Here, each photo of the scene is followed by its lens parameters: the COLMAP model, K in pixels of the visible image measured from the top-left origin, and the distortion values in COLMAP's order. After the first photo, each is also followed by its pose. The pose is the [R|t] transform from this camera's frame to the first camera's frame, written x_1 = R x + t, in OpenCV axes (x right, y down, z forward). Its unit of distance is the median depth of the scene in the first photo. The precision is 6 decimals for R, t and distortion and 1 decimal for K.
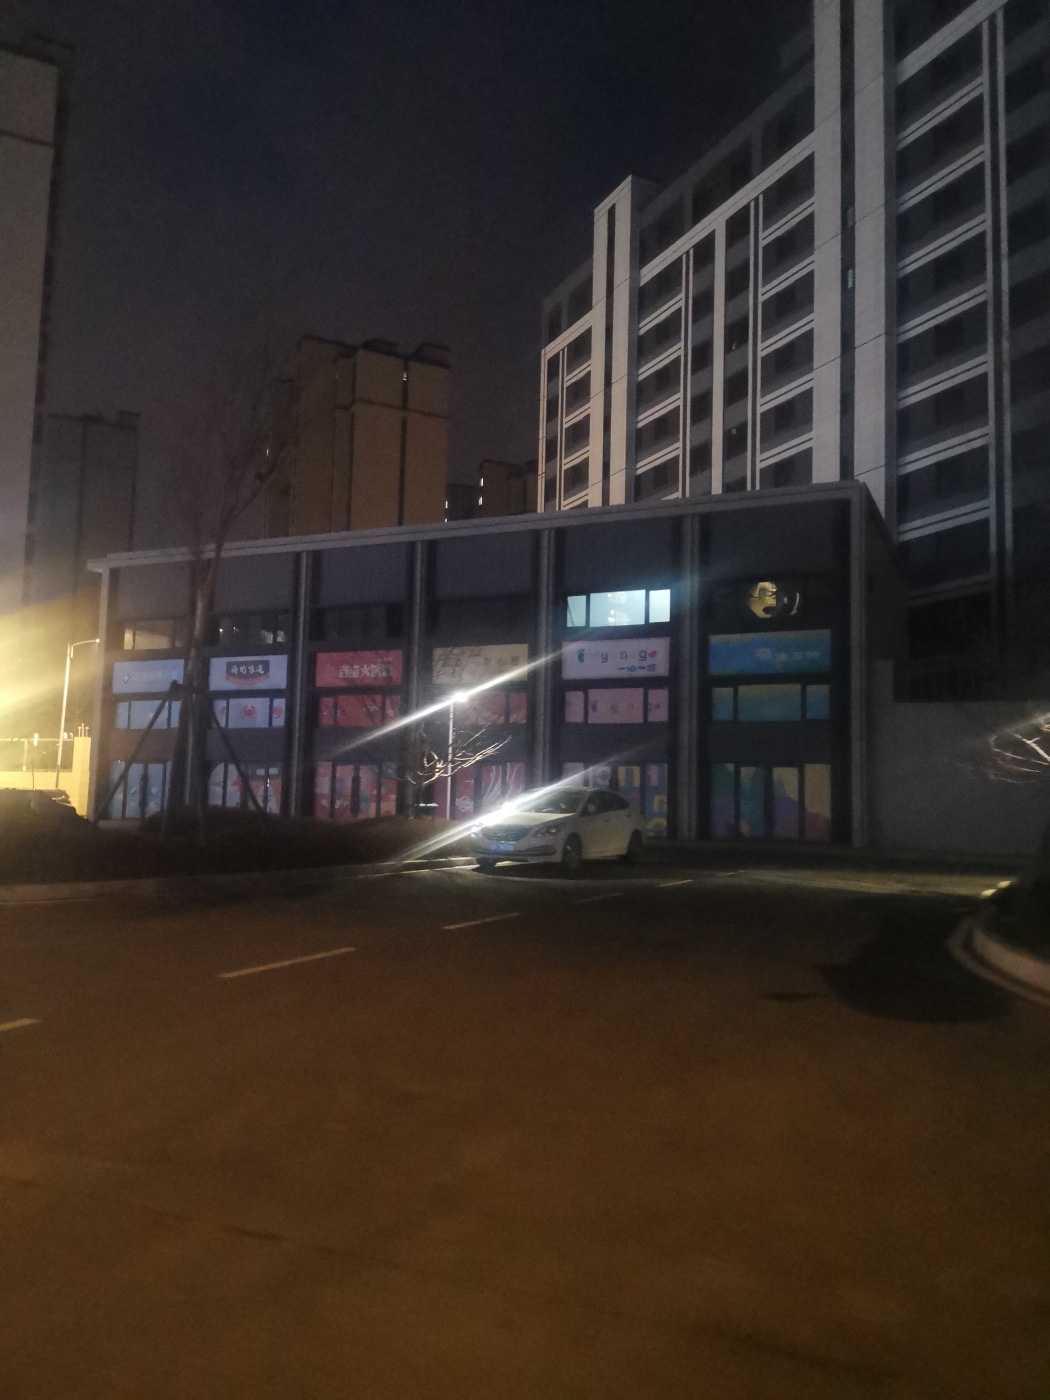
lens RADIAL K [[1106.0, 0, 527.2], [0, 1106.0, 704.3], [0, 0, 1]] dist [0.082858, -0.105339]
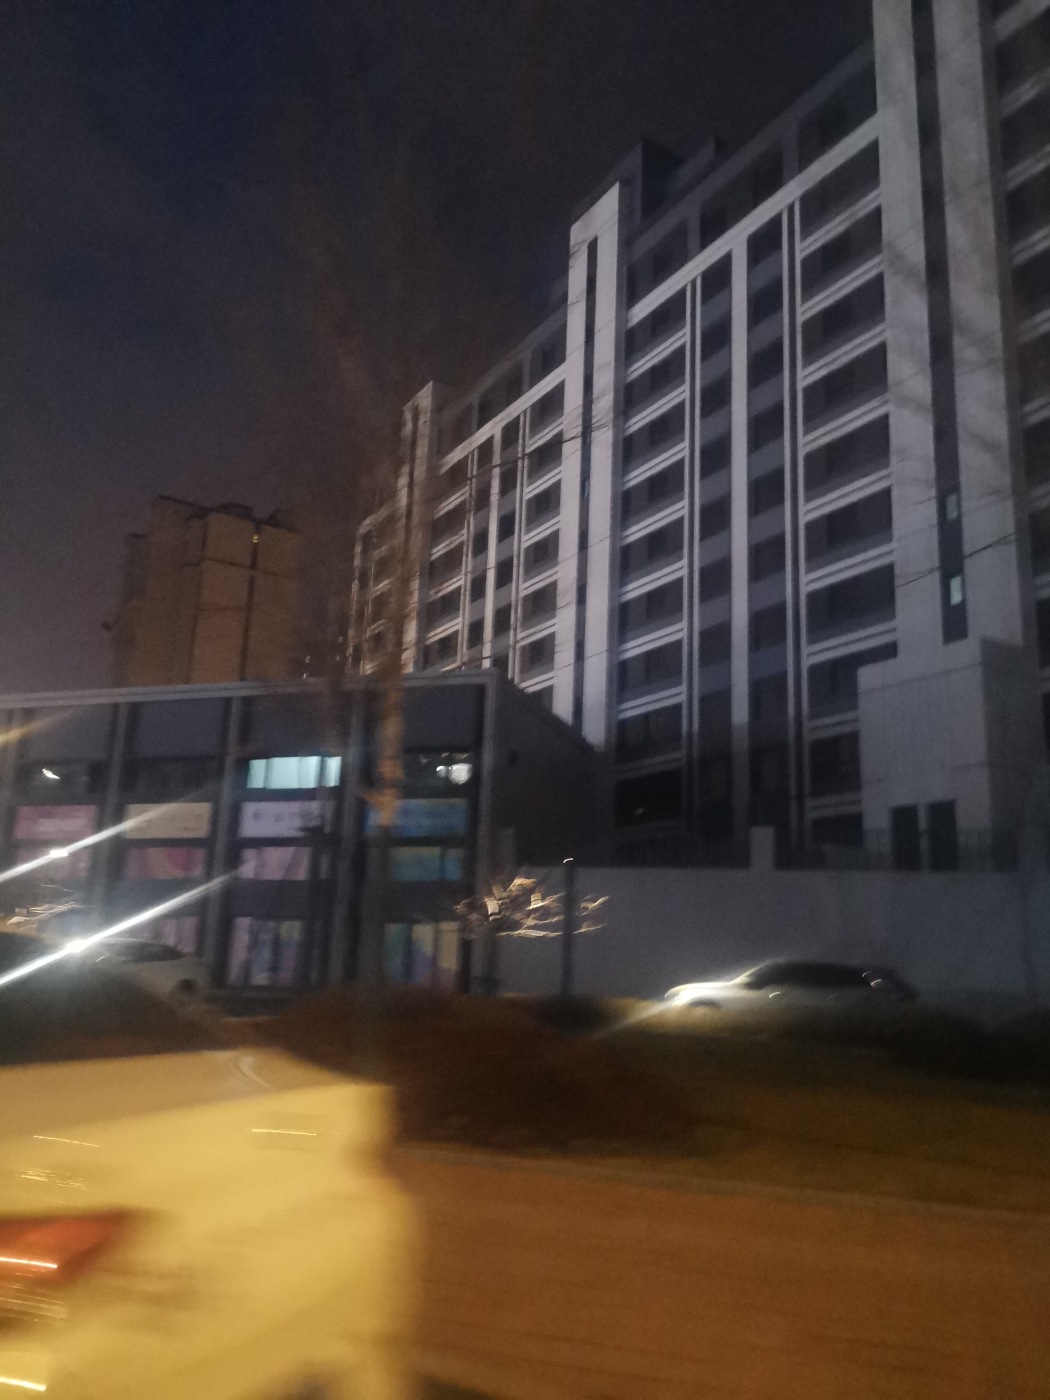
lens RADIAL K [[1106.0, 0, 527.1], [0, 1106.0, 704.8], [0, 0, 1]] dist [0.082858, -0.105339]
pose [[0.995104, 0.039350, 0.090663, 0.131191], [-0.026312, 0.989694, -0.140757, -0.003303], [-0.095268, 0.137683, 0.985884, -0.067044]]
